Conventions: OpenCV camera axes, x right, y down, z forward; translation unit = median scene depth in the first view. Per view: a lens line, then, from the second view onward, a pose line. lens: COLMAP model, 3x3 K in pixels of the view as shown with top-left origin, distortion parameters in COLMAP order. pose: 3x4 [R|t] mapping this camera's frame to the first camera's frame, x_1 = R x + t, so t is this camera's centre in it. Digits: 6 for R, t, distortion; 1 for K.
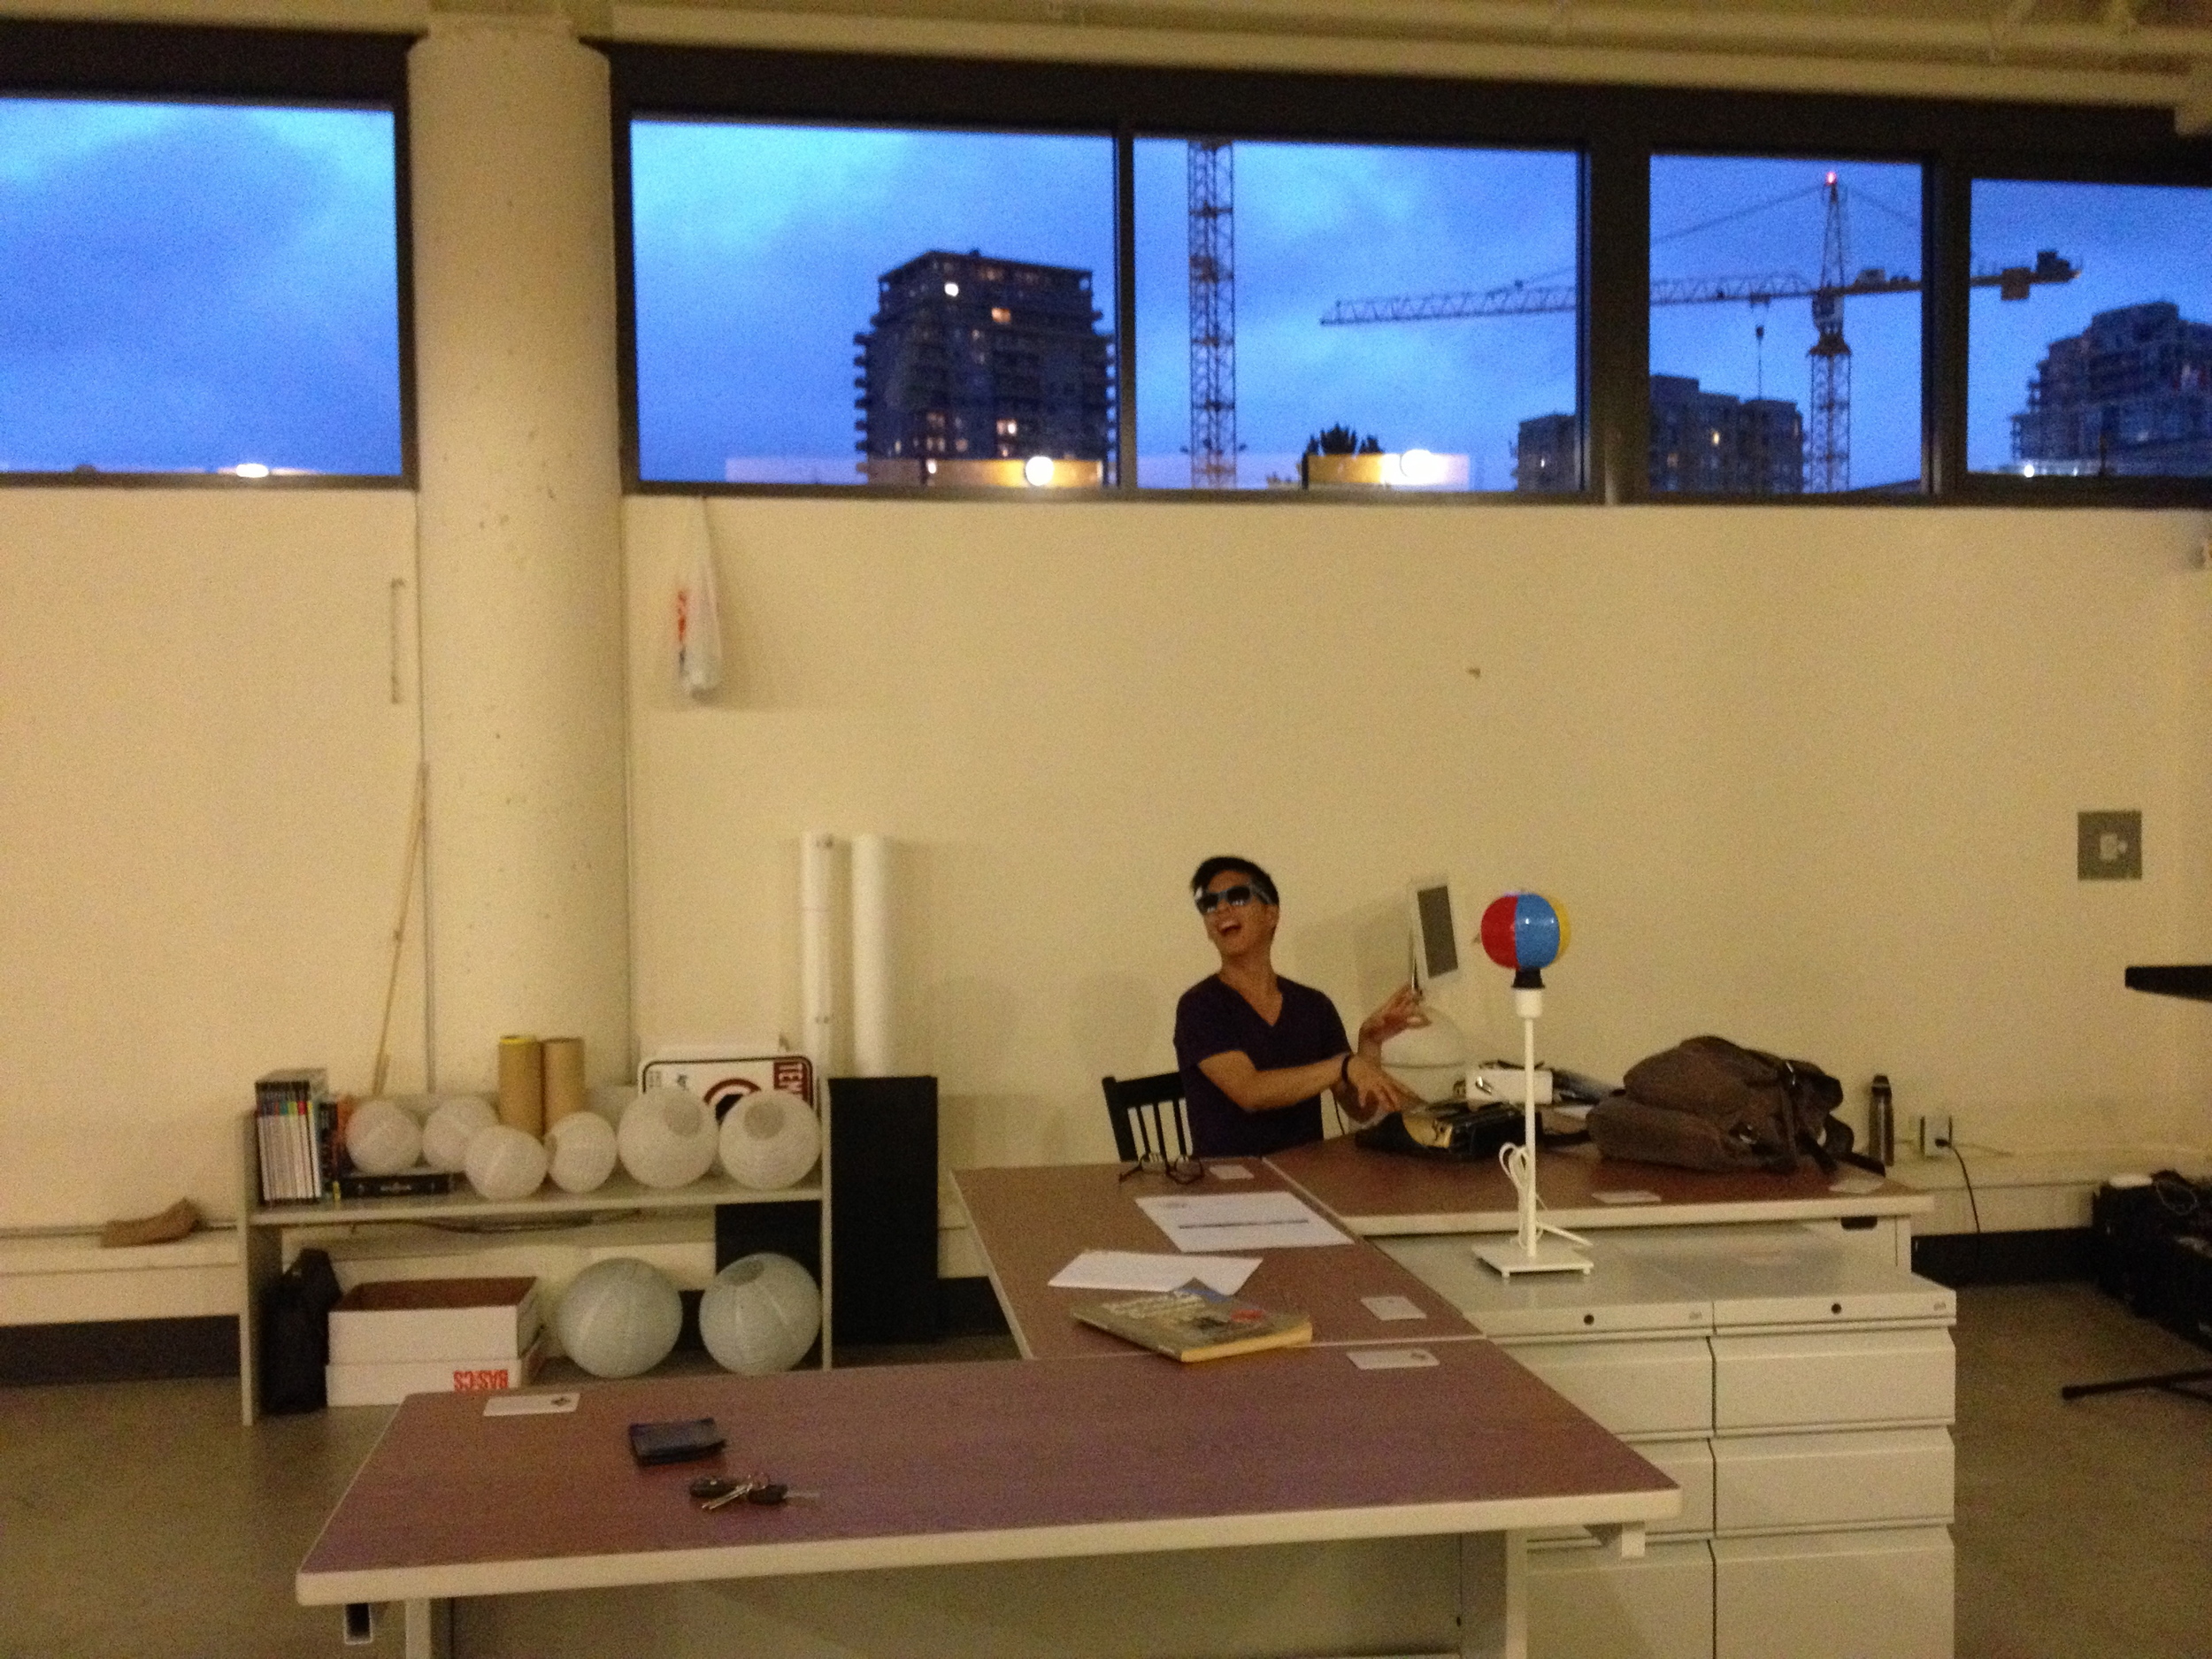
lens RADIAL K [[2205.6, 0, 1106.0], [0, 2205.6, 829.5], [0, 0, 1]] dist [0.168310, -0.336231]
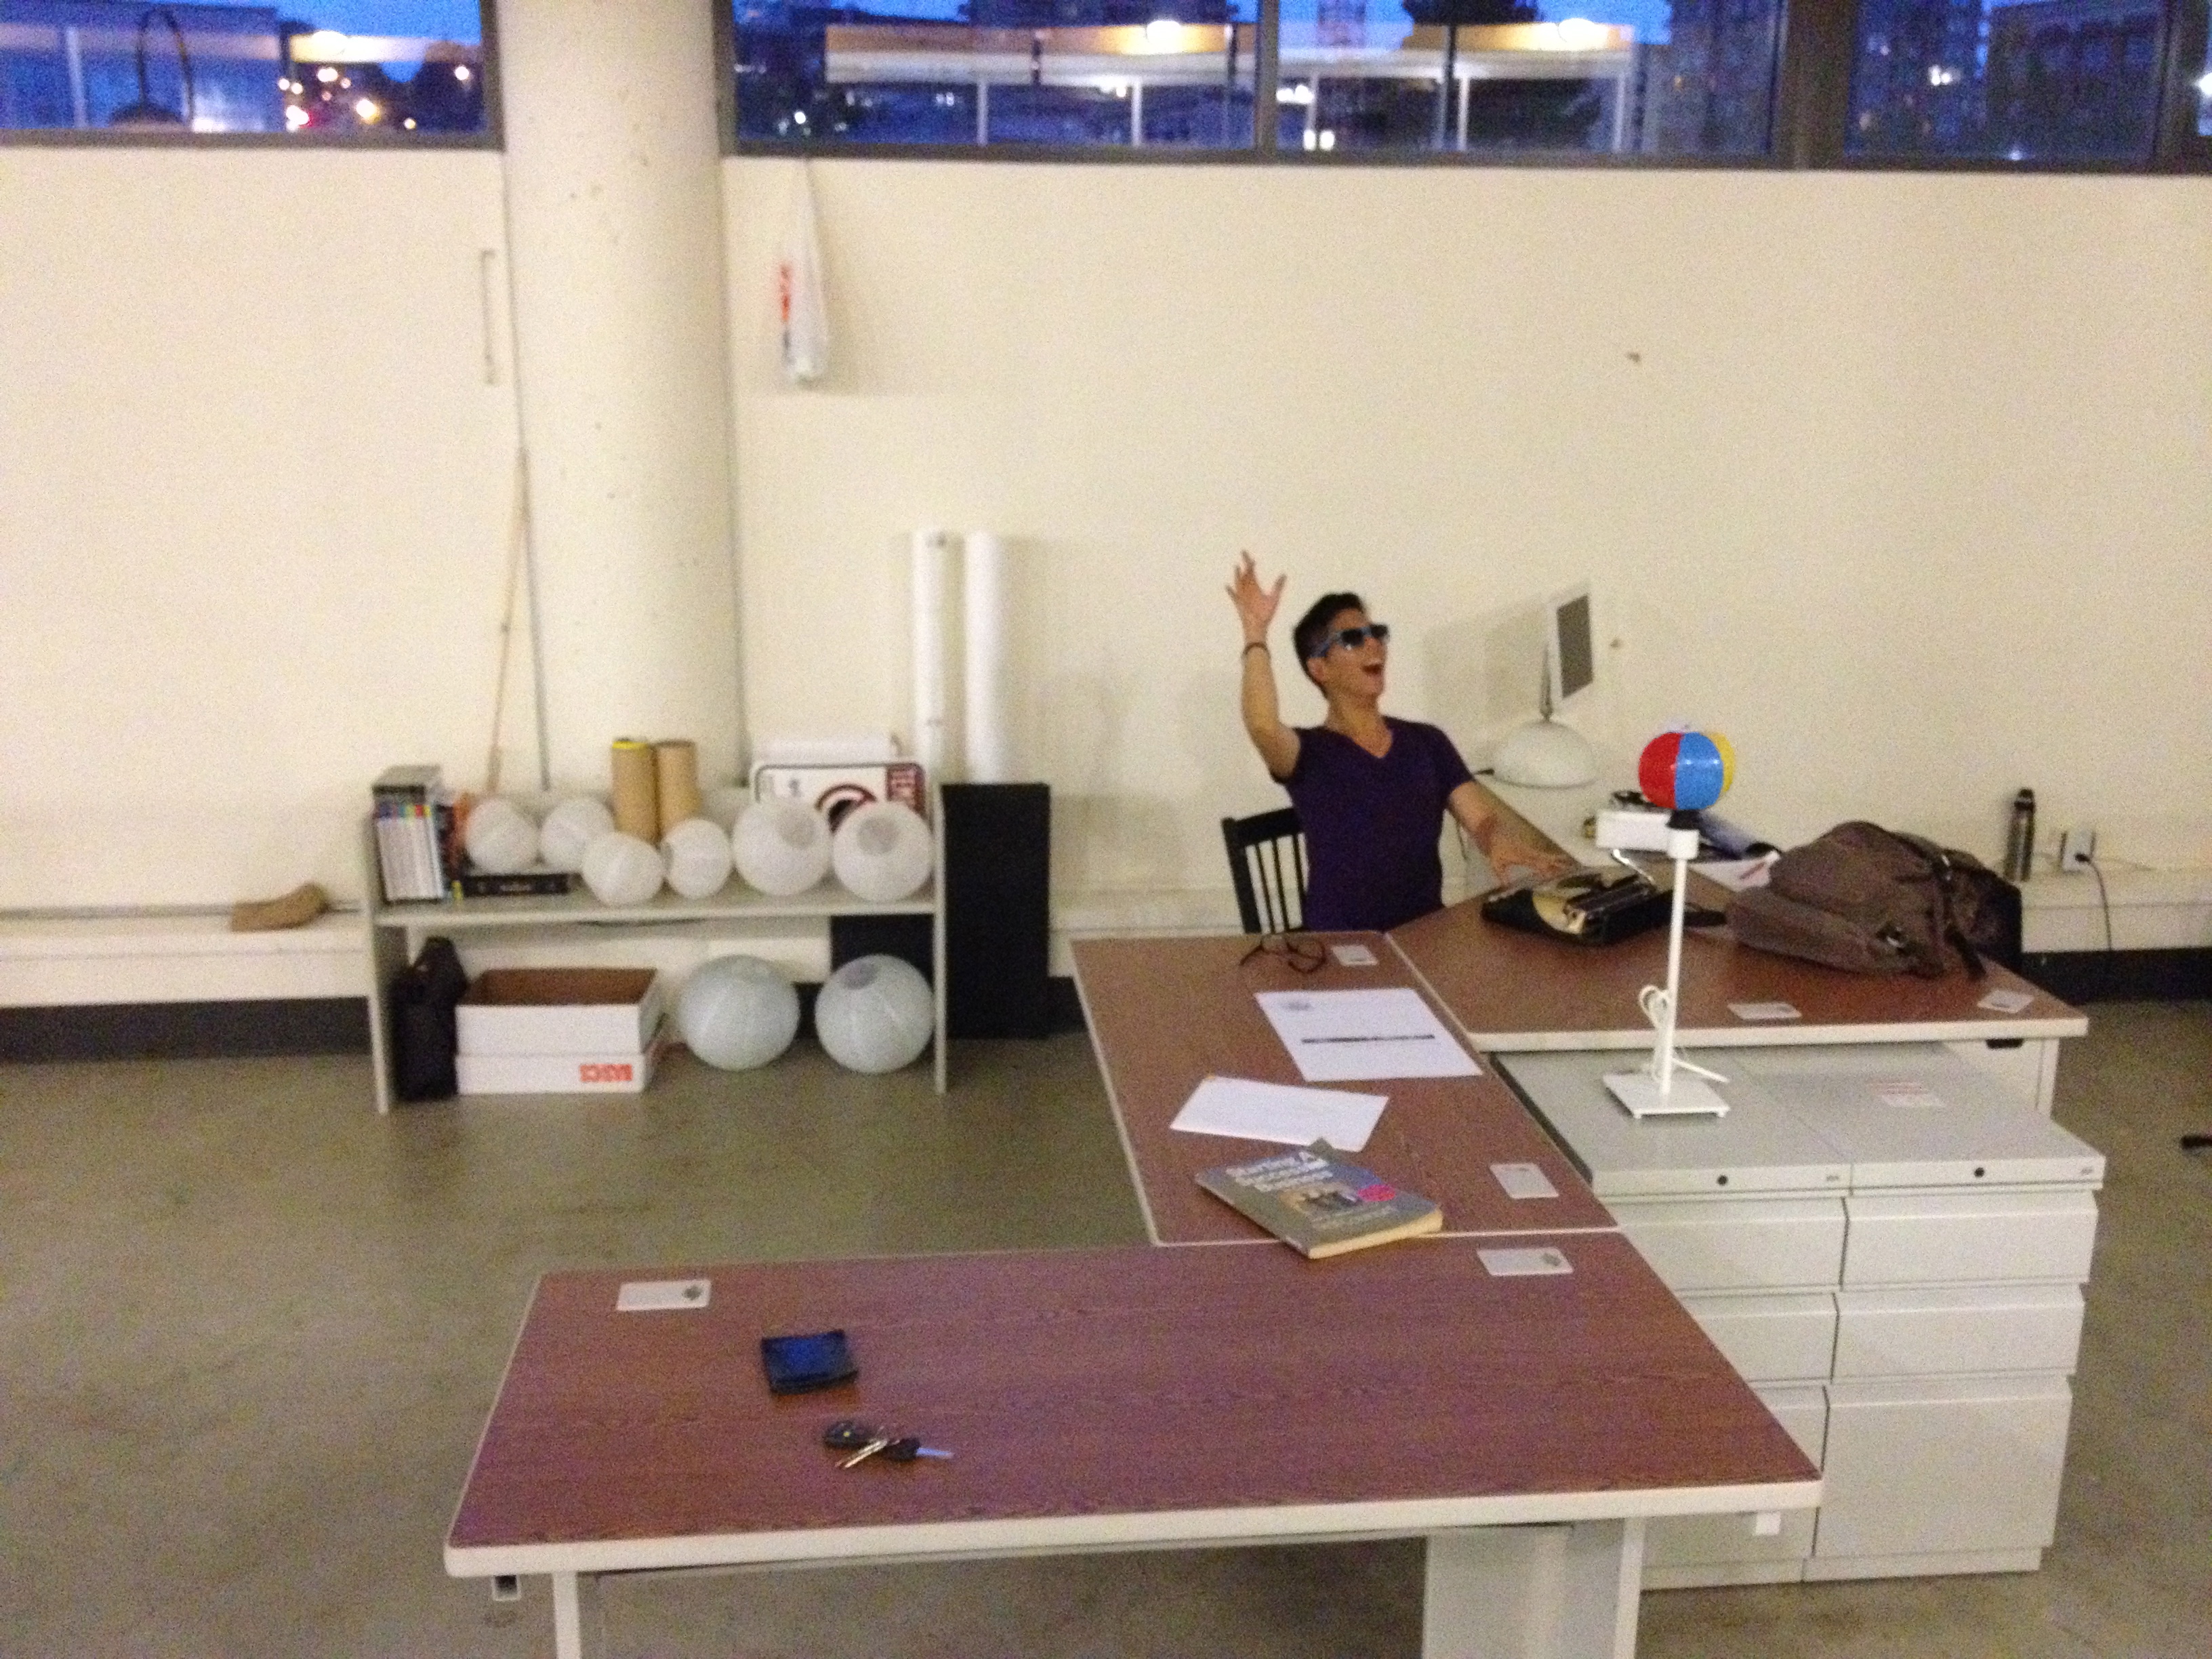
lens RADIAL K [[2205.6, 0, 1106.0], [0, 2205.6, 829.5], [0, 0, 1]] dist [0.168310, -0.336231]
pose [[0.998785, 0.028953, -0.039886, -0.012733], [-0.019409, 0.974926, 0.221680, -0.092943], [0.045304, -0.220637, 0.974303, 0.041848]]
